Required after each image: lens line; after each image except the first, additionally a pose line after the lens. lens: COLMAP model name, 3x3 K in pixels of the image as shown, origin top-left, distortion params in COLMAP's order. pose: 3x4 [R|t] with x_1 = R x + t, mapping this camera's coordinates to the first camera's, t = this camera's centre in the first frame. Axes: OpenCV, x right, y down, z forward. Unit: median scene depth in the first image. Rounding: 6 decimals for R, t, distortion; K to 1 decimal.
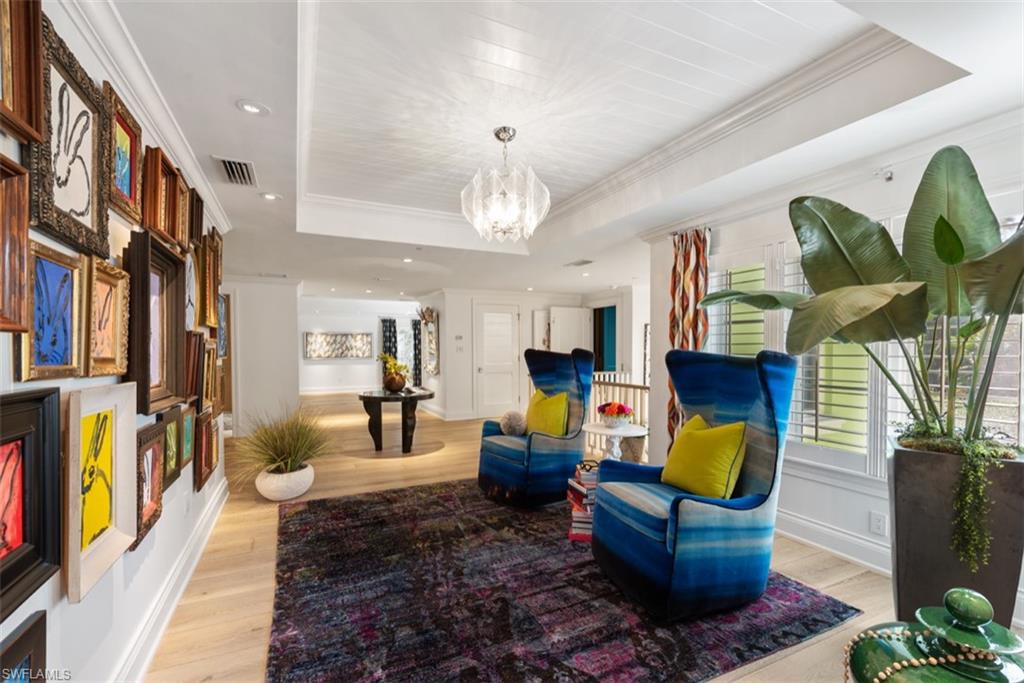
lens RADIAL K [[456.2, 0, 510.5], [0, 456.2, 356.2], [0, 0, 1]] dist [0.002918, 0.000122]
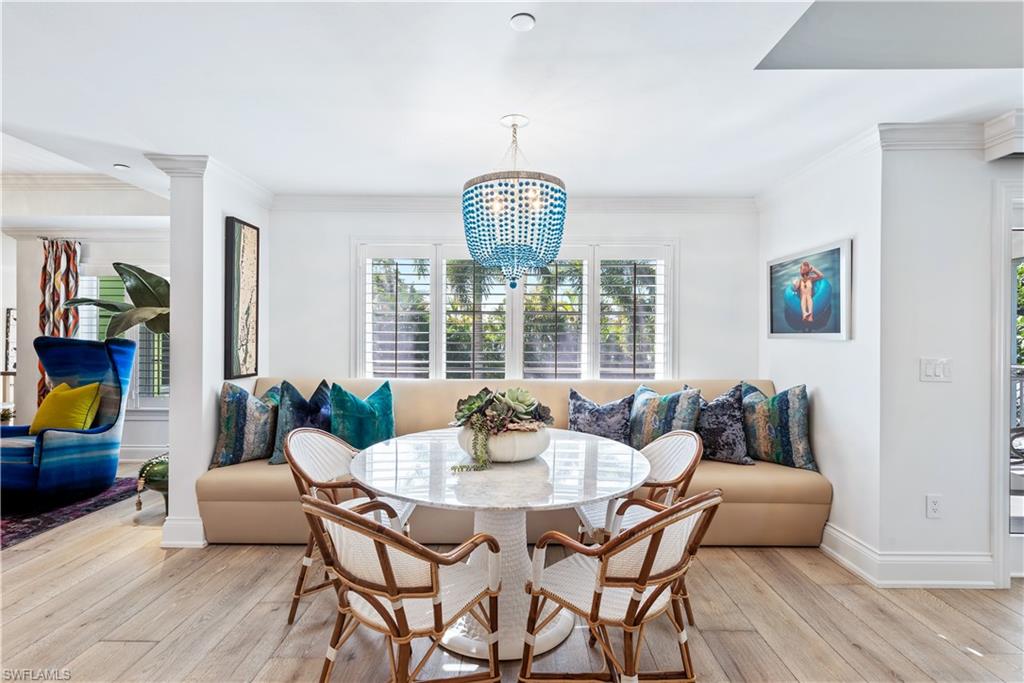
lens RADIAL K [[490.7, 0, 510.9], [0, 490.7, 341.9], [0, 0, 1]] dist [0.002697, 0.001384]
pose [[0.464396, 0.000394, 0.885628, -0.226980], [0.007395, 0.999963, -0.004322, 0.015095], [-0.885597, 0.008556, 0.464376, -0.716663]]
